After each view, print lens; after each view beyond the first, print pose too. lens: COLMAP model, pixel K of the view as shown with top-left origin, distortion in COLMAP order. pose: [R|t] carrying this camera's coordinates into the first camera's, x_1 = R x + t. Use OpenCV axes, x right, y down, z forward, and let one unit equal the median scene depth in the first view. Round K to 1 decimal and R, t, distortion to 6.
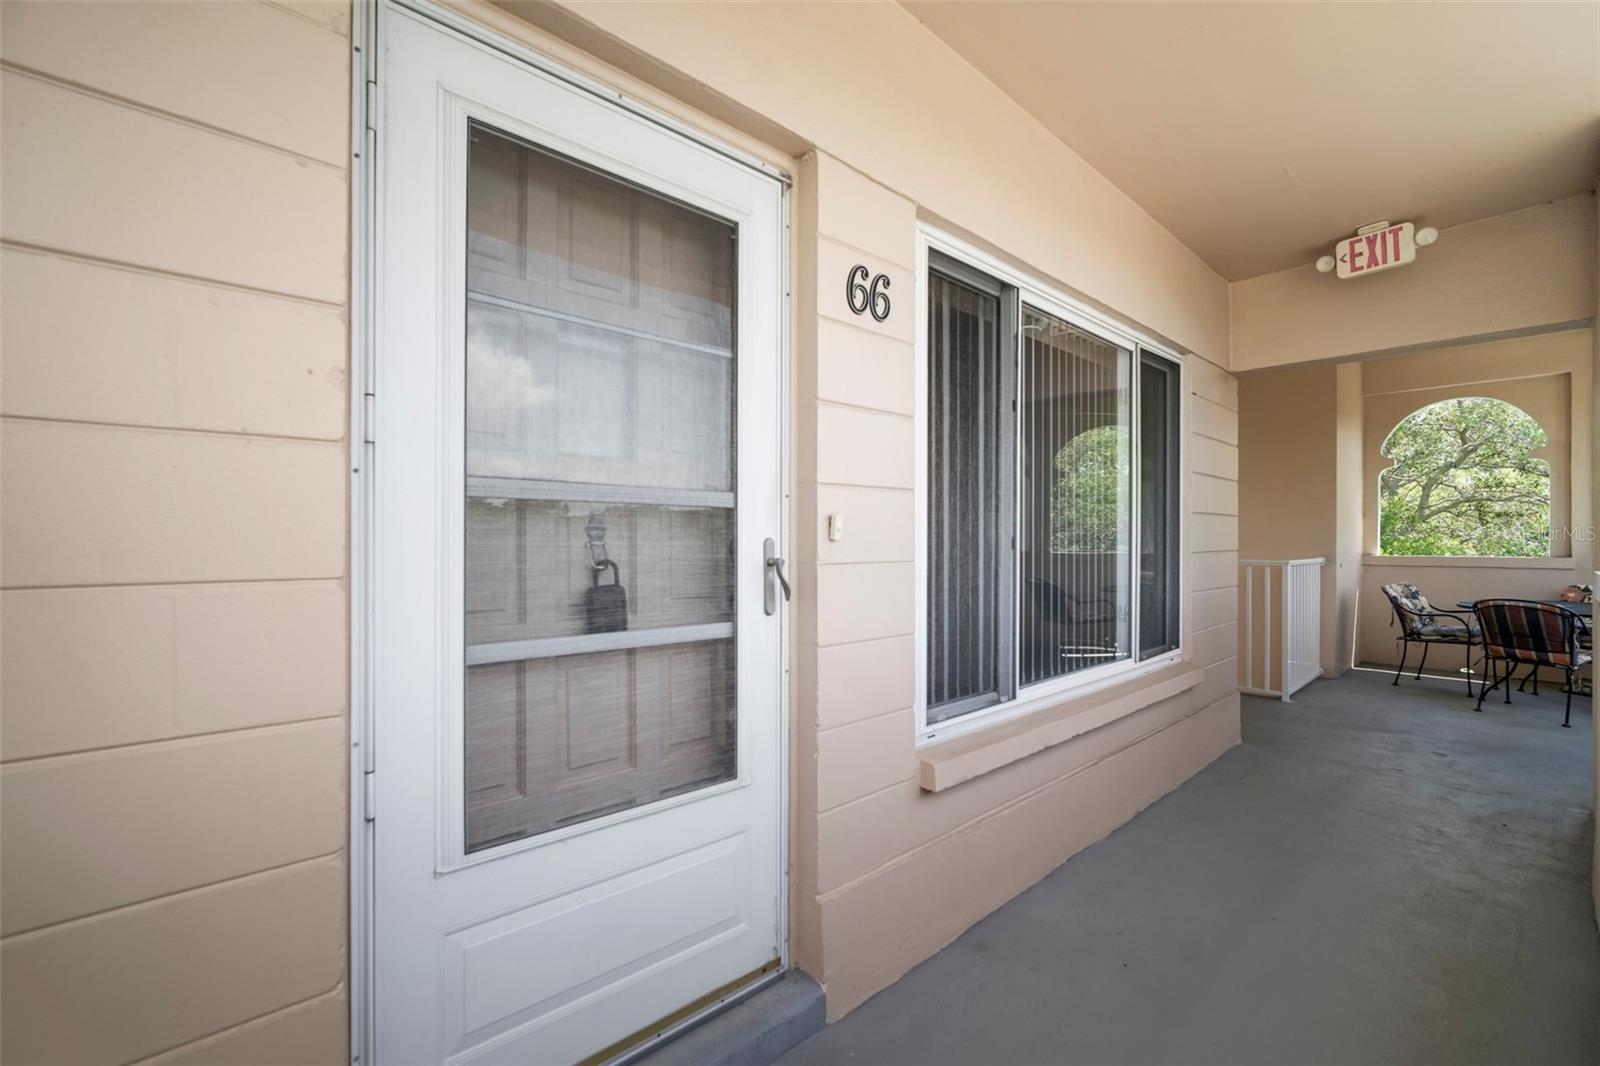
lens RADIAL K [[707.6, 0, 811.2], [0, 707.6, 551.4], [0, 0, 1]] dist [-0.008420, 0.000490]
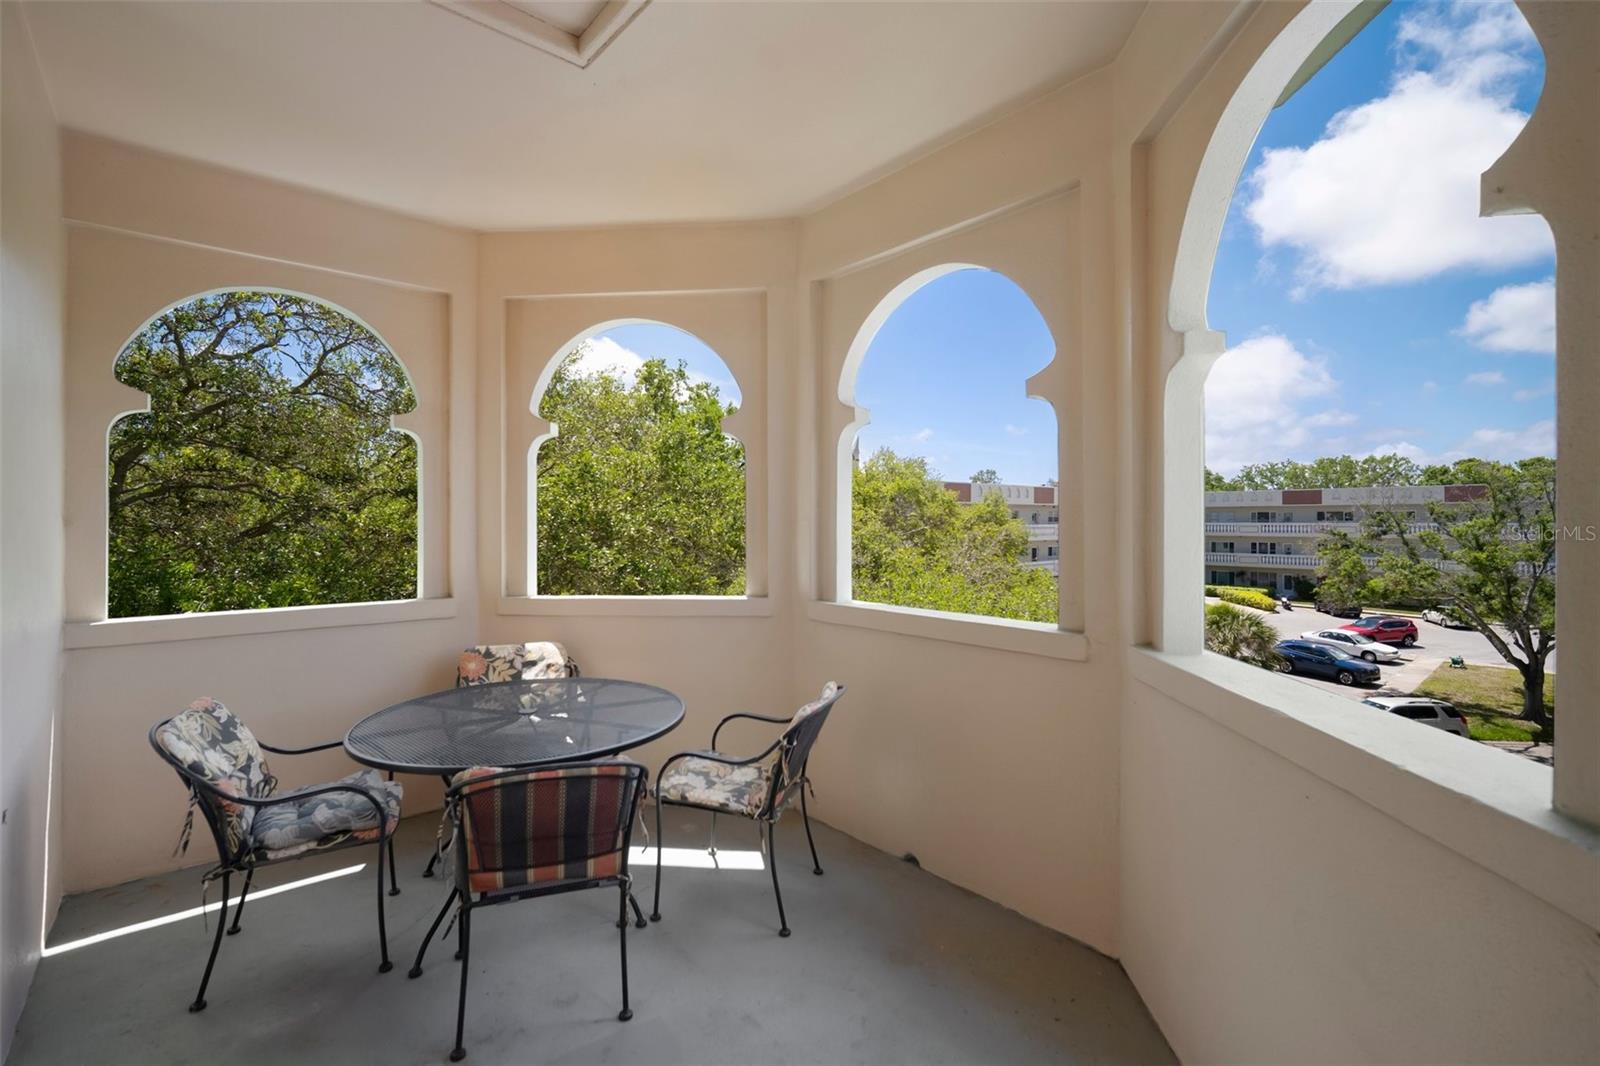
lens RADIAL K [[717.6, 0, 795.6], [0, 717.6, 524.5], [0, 0, 1]] dist [-0.003513, 0.000279]
pose [[0.061788, -0.000014, 0.998089, 0.483421], [0.011596, 0.999933, -0.000704, -0.052355], [-0.998022, 0.011617, 0.061784, 0.667915]]
